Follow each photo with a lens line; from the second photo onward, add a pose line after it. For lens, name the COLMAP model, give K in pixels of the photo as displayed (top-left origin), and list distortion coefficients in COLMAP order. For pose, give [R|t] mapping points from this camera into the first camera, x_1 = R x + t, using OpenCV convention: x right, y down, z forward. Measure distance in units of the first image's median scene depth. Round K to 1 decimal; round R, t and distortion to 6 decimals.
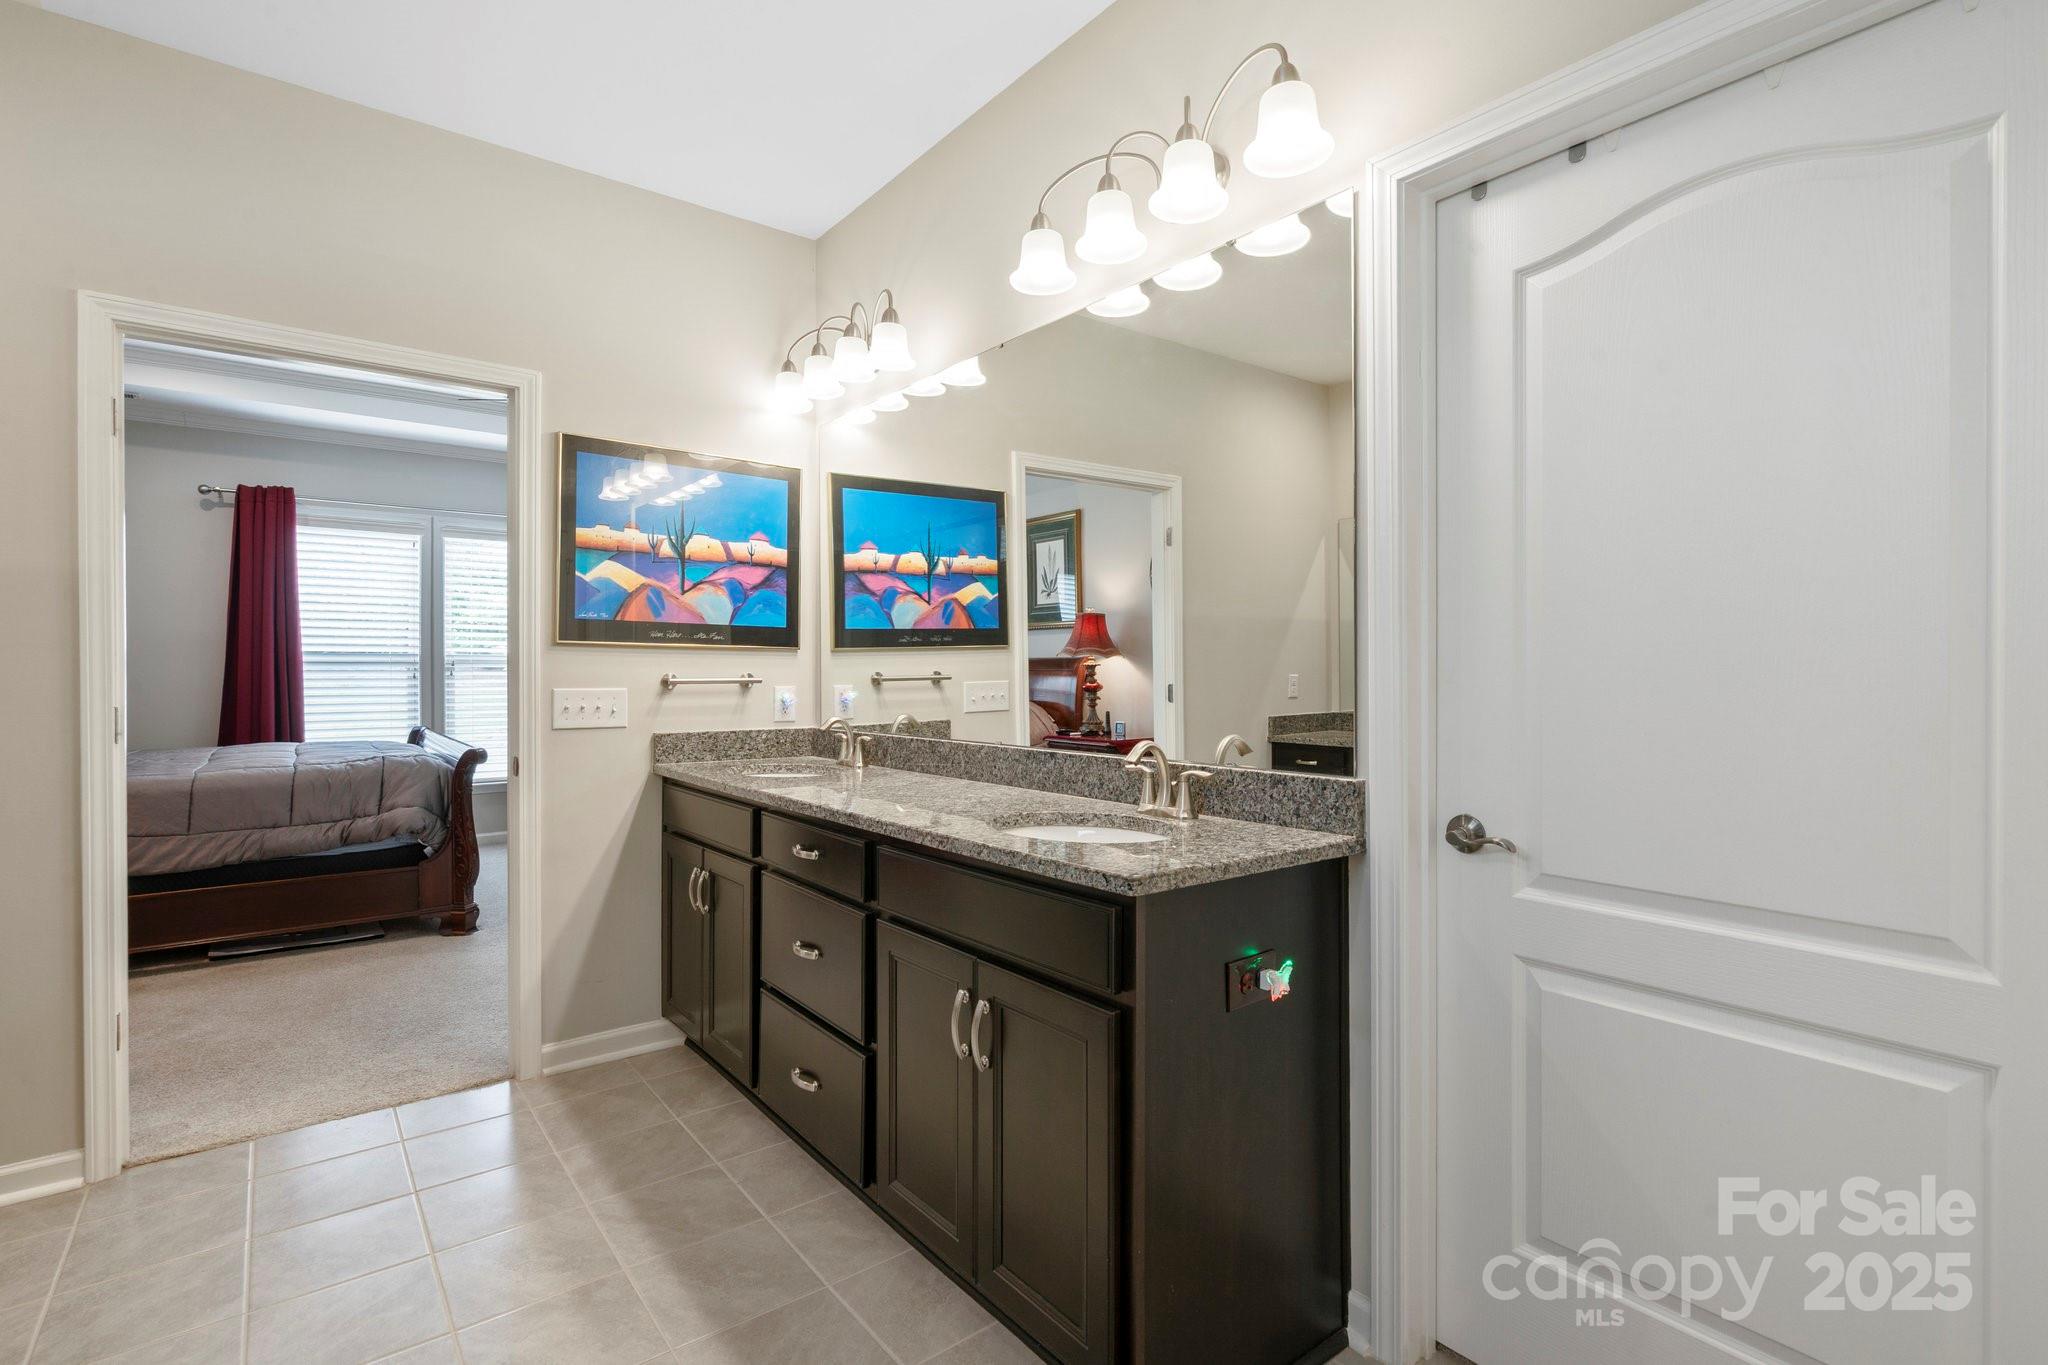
lens RADIAL K [[955.1, 0, 1030.0], [0, 955.1, 677.5], [0, 0, 1]] dist [-0.005346, 0.002487]
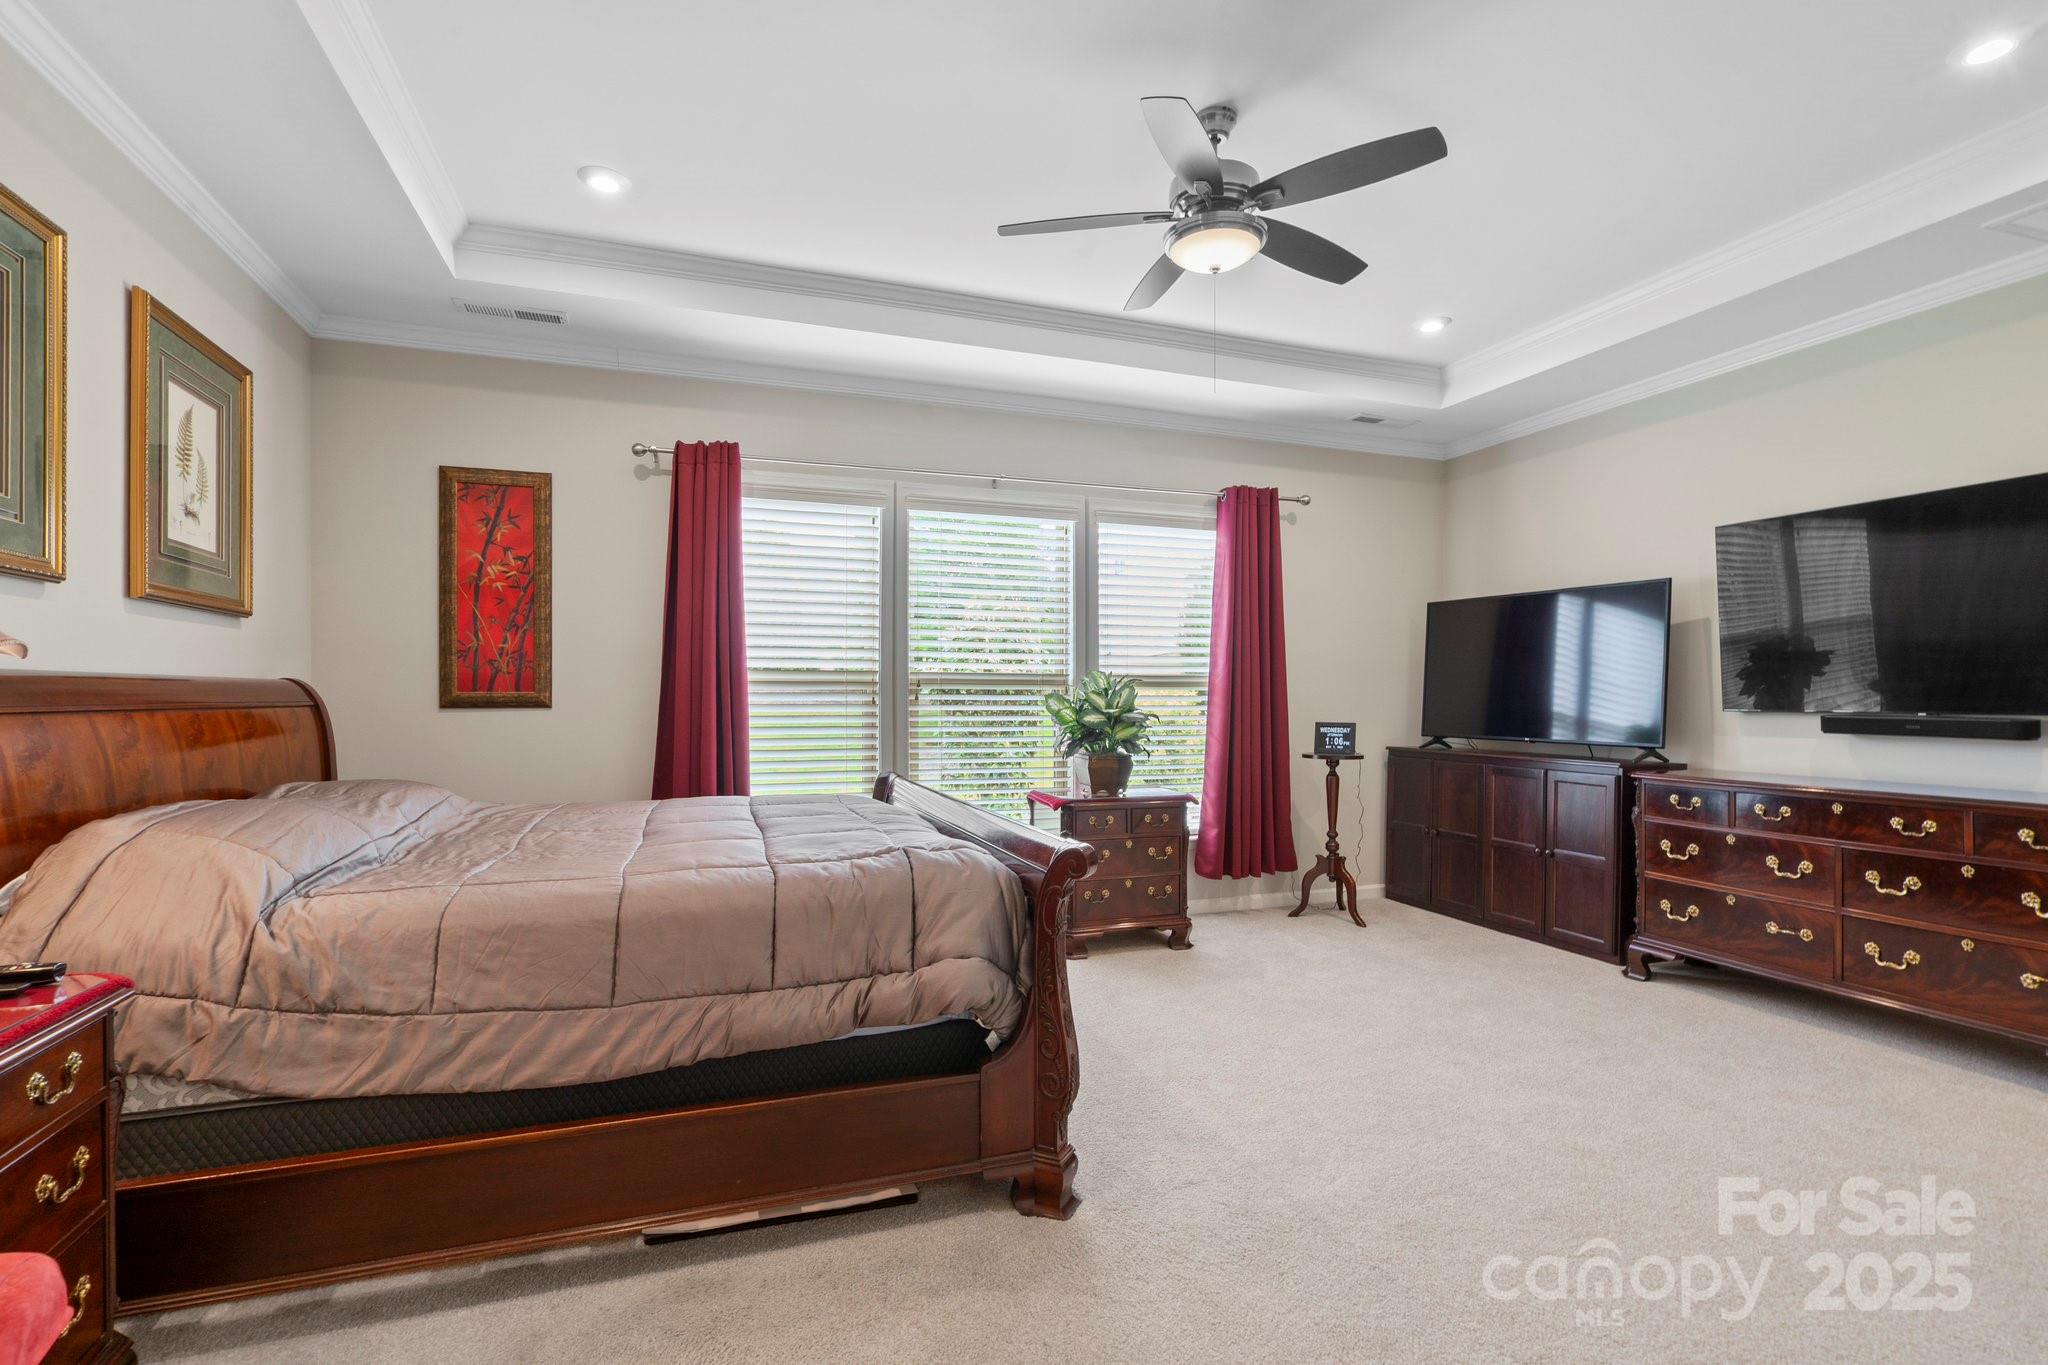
lens RADIAL K [[955.1, 0, 1035.6], [0, 955.1, 694.8], [0, 0, 1]] dist [-0.005346, 0.002487]
pose [[0.950002, 0.000284, -0.312244, -0.348725], [-0.002489, 0.999975, -0.006663, -0.002071], [0.312234, 0.007107, 0.949979, 0.400729]]
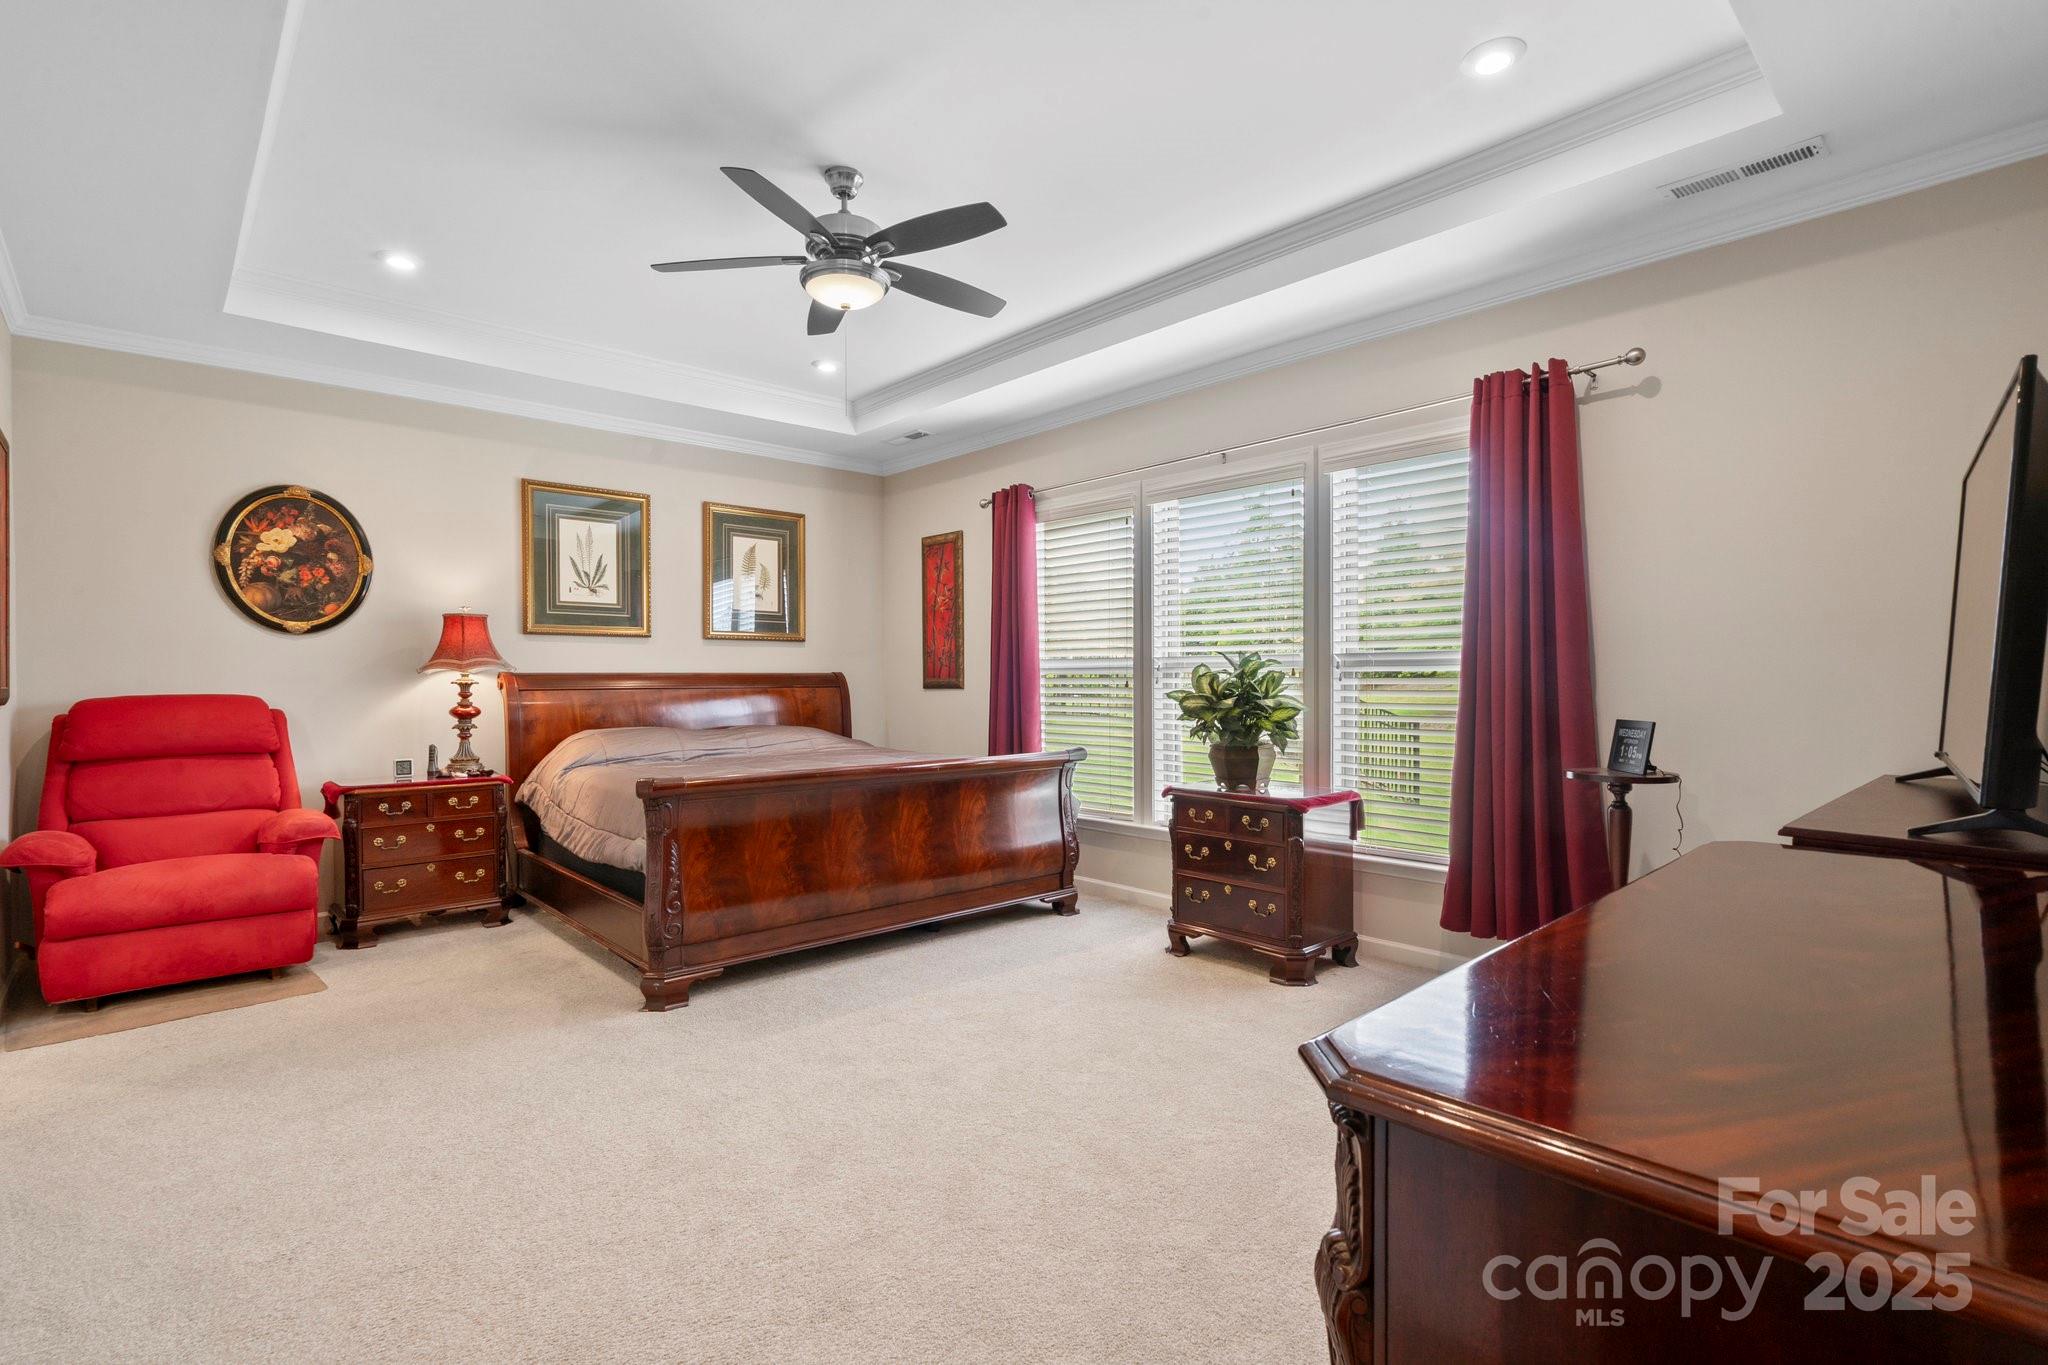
lens RADIAL K [[955.1, 0, 1014.1], [0, 955.1, 689.9], [0, 0, 1]] dist [-0.005346, 0.002487]
pose [[0.071049, 0.009958, -0.997423, 0.178674], [0.000500, 0.999950, 0.010019, -0.005871], [0.997473, -0.001210, 0.071040, 0.983179]]
